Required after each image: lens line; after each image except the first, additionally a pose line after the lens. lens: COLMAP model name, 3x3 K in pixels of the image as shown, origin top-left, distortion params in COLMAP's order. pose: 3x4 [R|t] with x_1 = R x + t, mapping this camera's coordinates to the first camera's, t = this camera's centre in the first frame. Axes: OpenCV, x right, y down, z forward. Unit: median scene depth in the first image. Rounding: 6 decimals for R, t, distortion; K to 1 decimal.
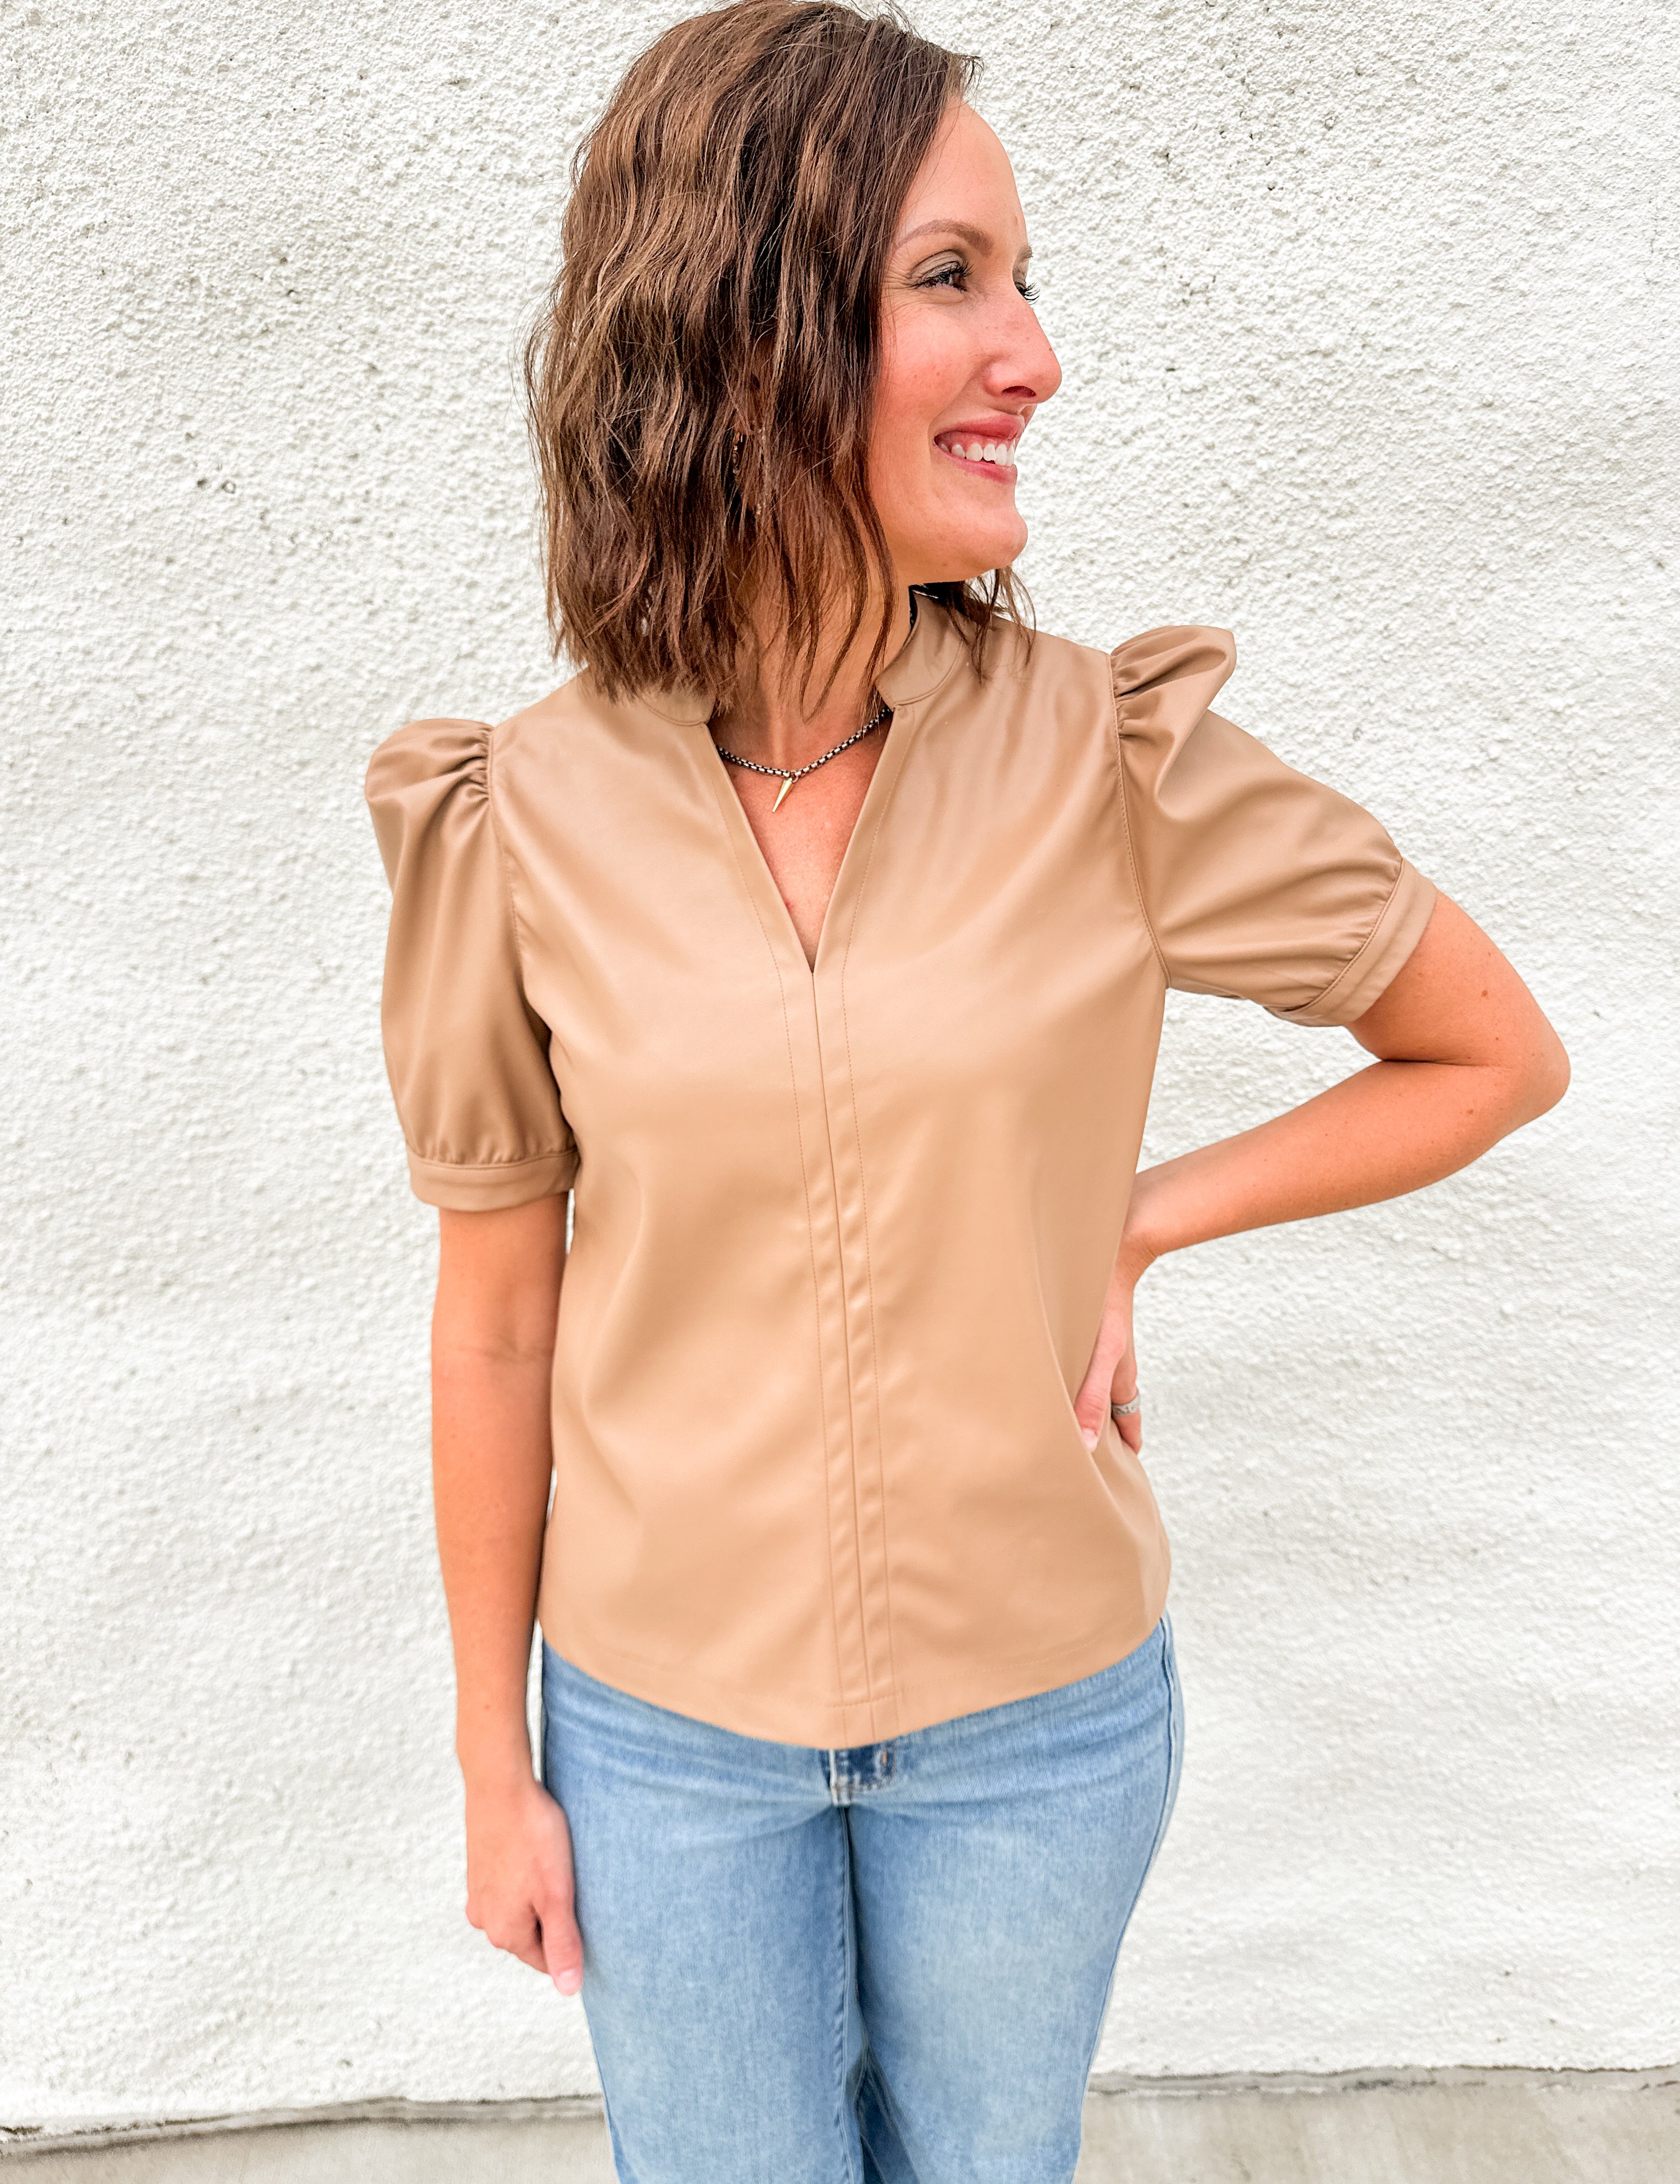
lens RADIAL K [[1575.1, 0, 846.2], [0, 1575.1, 1104.3], [0, 0, 1]] dist [-0.003872, -0.006015]
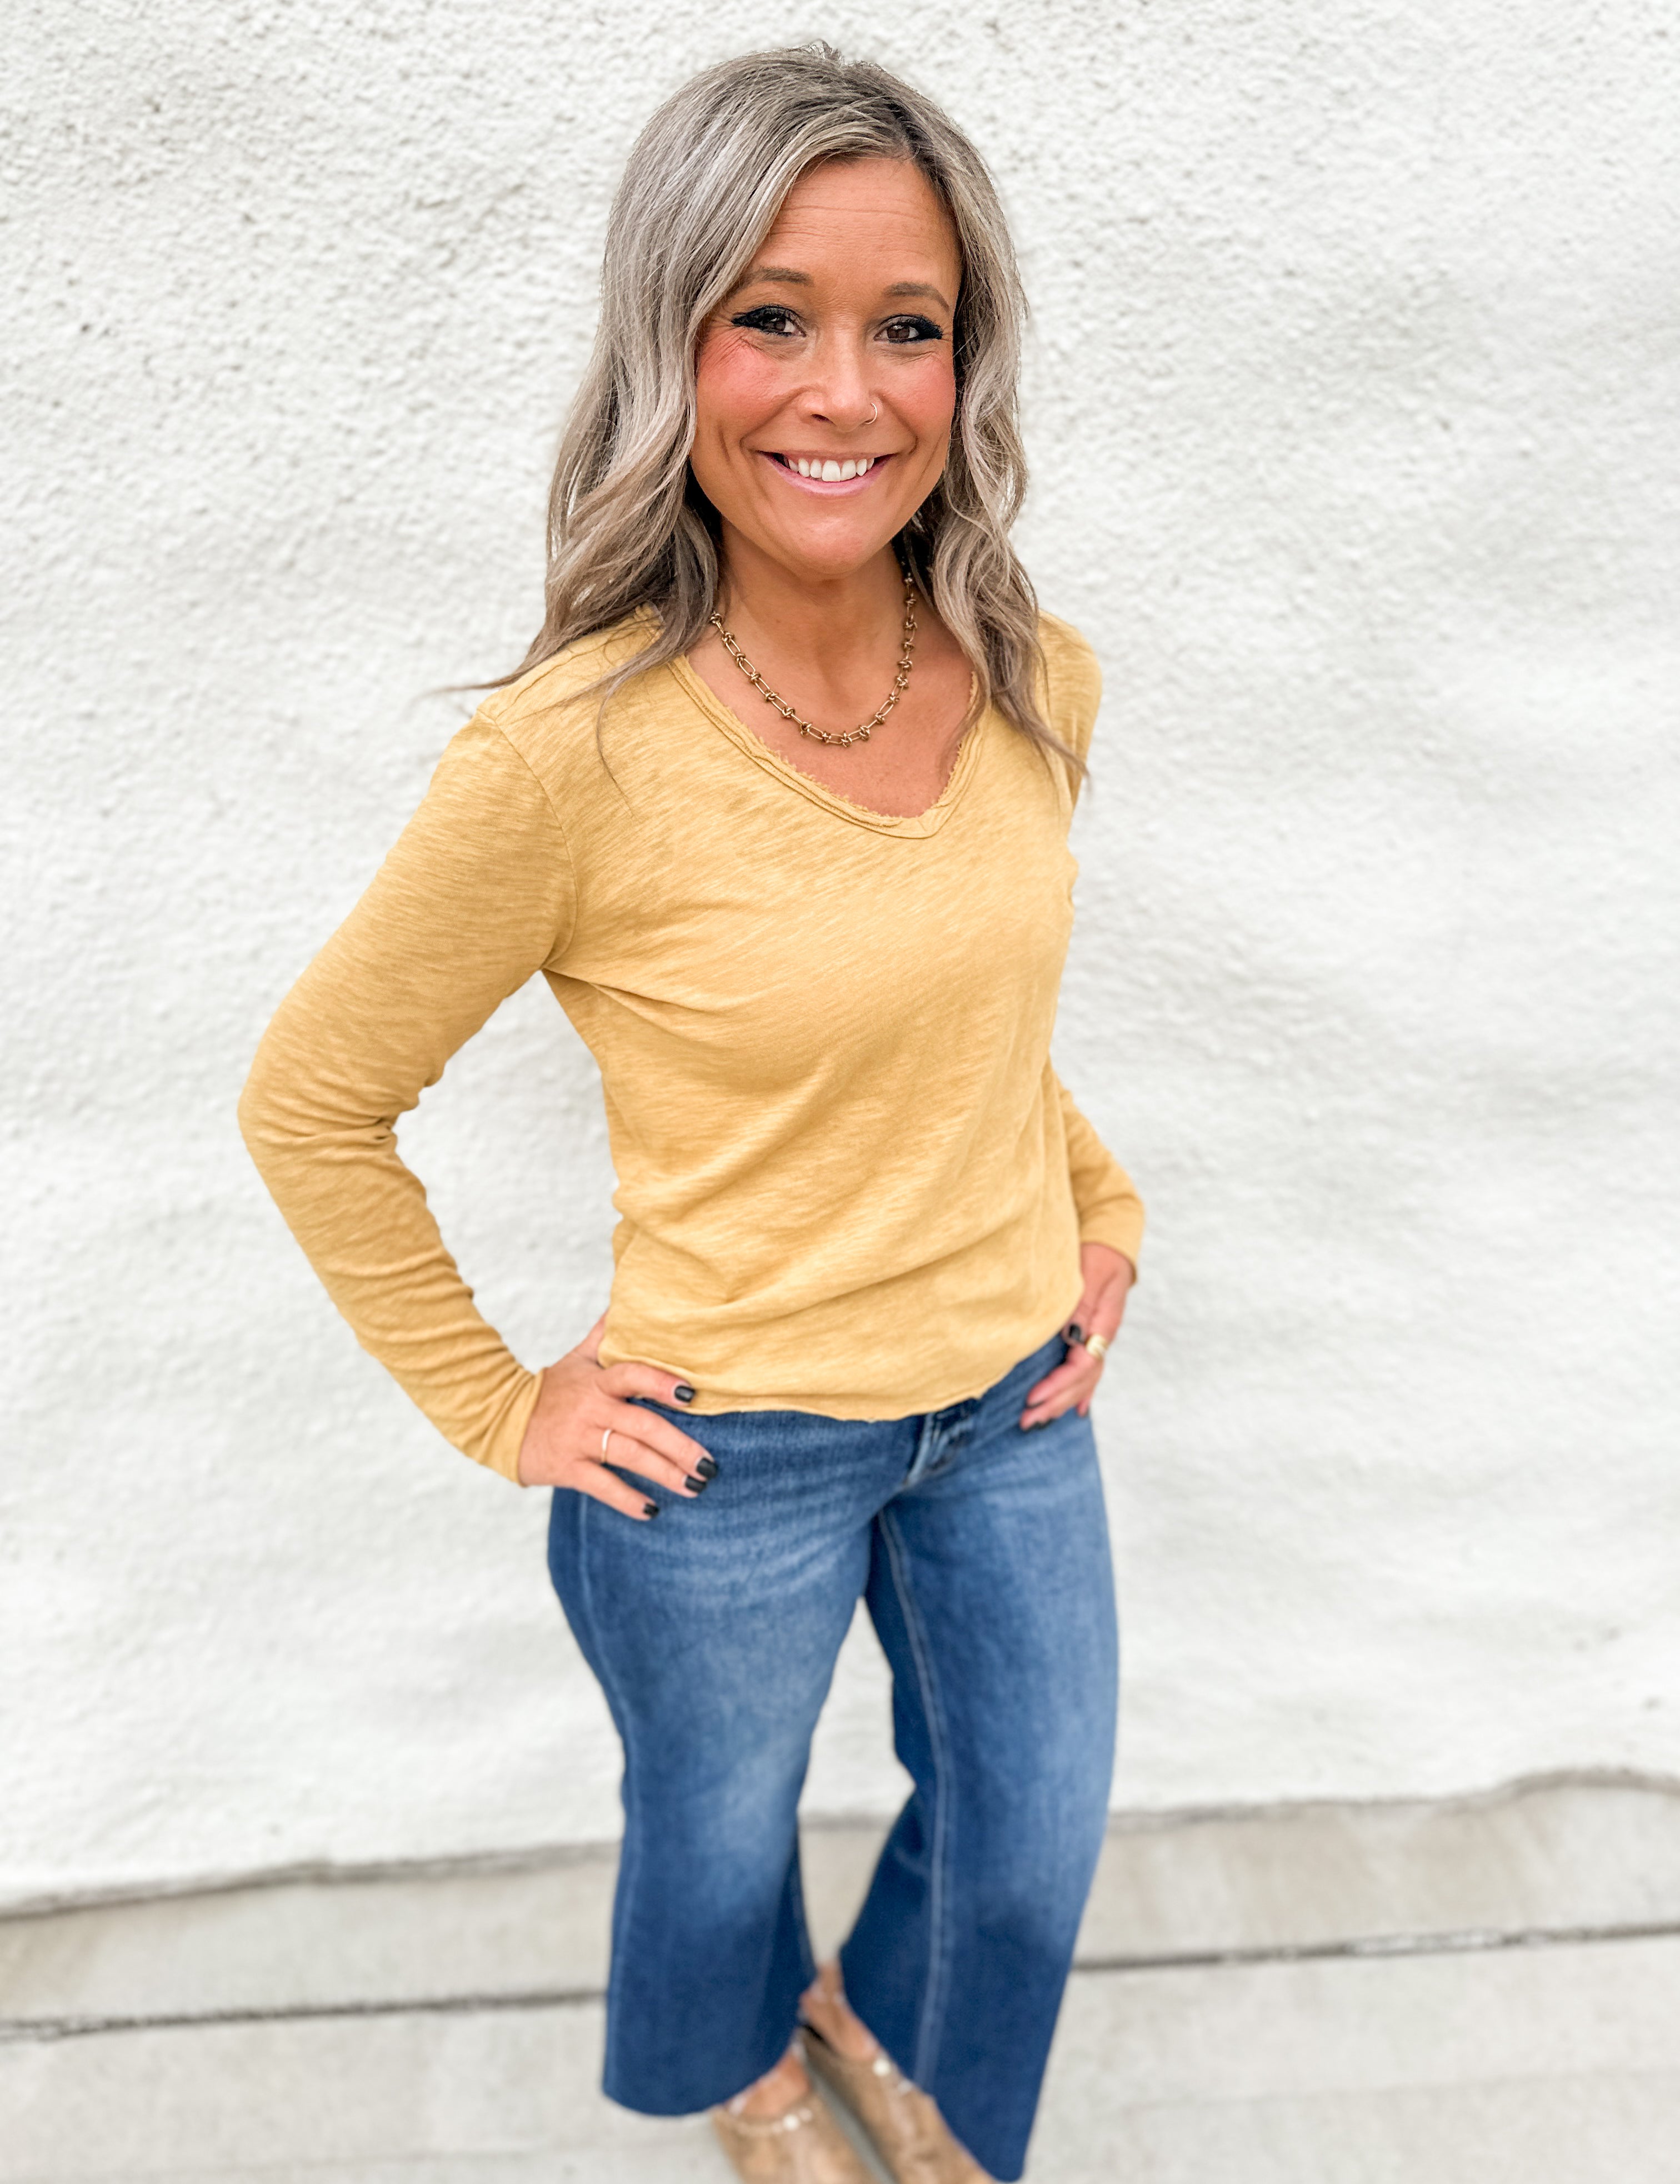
lens RADIAL K [[1575.5, 0, 846.1], [0, 1575.5, 1113.3], [0, 0, 1]] dist [-0.002225, -0.006715]
pose [[0.998317, -0.011701, 0.056808, 0.031256], [0.007563, 0.997338, 0.072525, 0.055196], [-0.057505, -0.071974, 0.995747, -0.111076]]
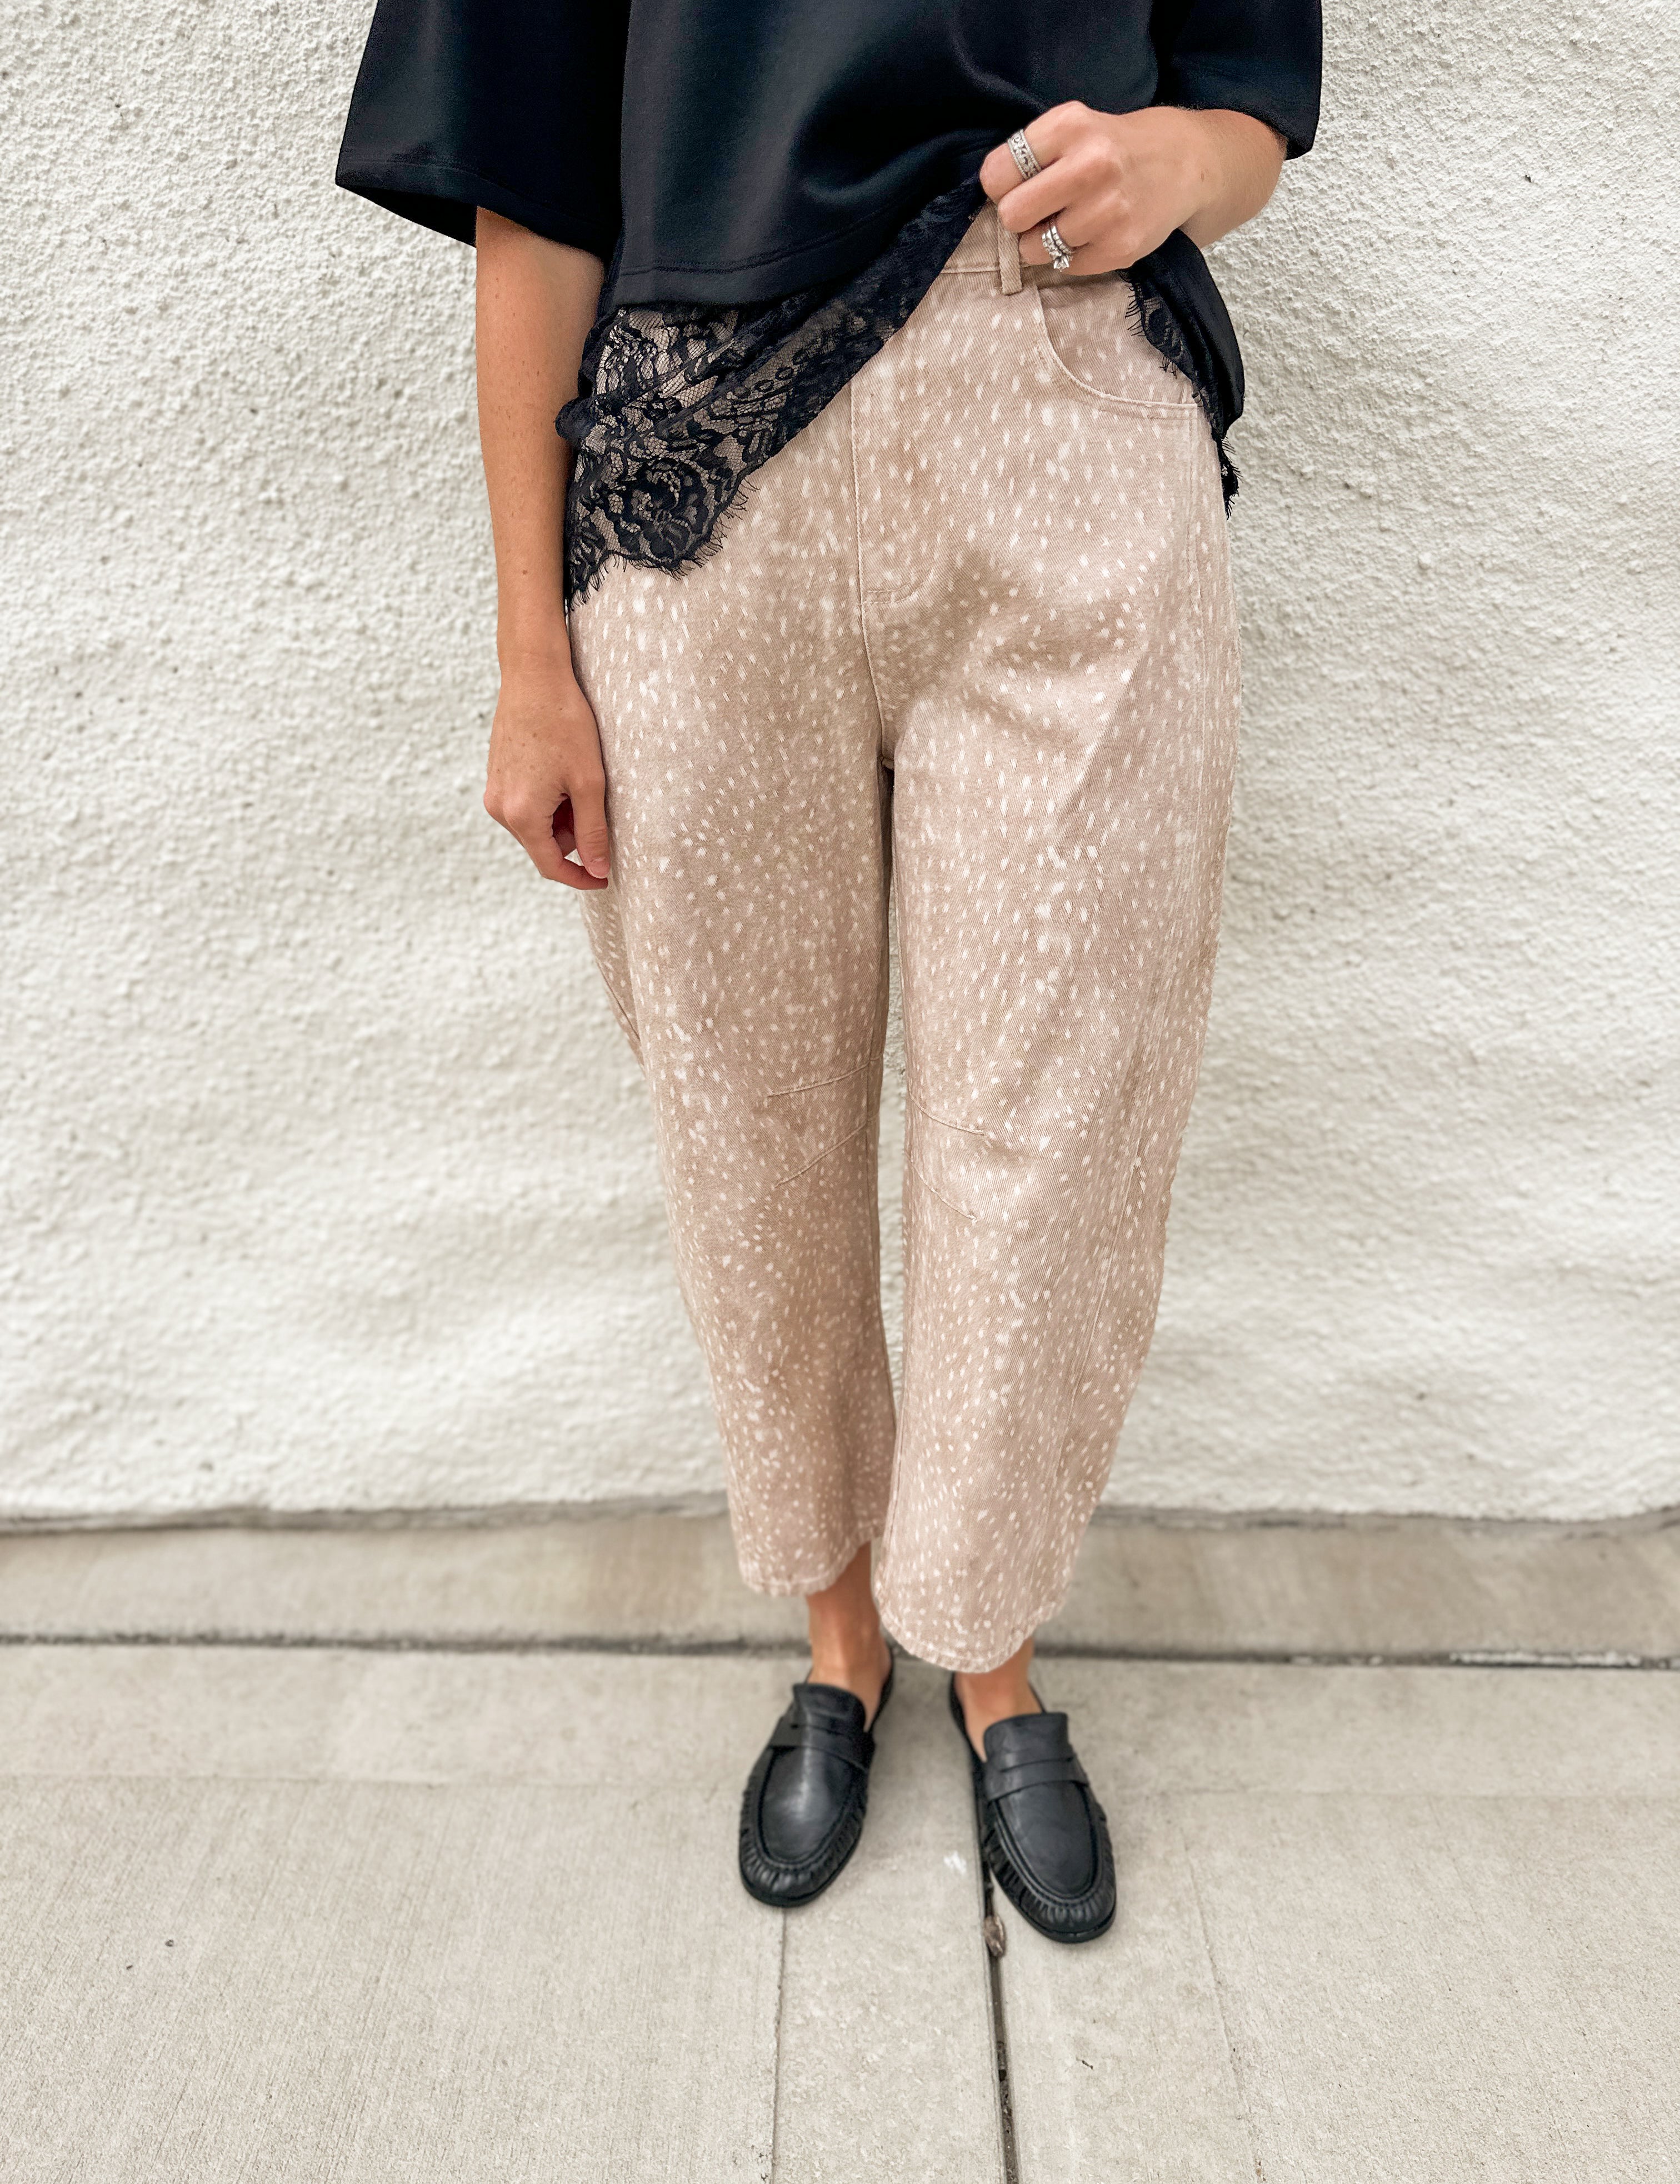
lens RADIAL K [[1575.5, 0, 846.1], [0, 1575.5, 1113.3], [0, 0, 1]] dist [-0.002225, -0.006715]
pose [[0.999559, 0.018978, -0.022852, 0.135522], [-0.017815, 0.998586, 0.050077, 0.499181], [0.023770, -0.049648, 0.998484, 0.079091]]
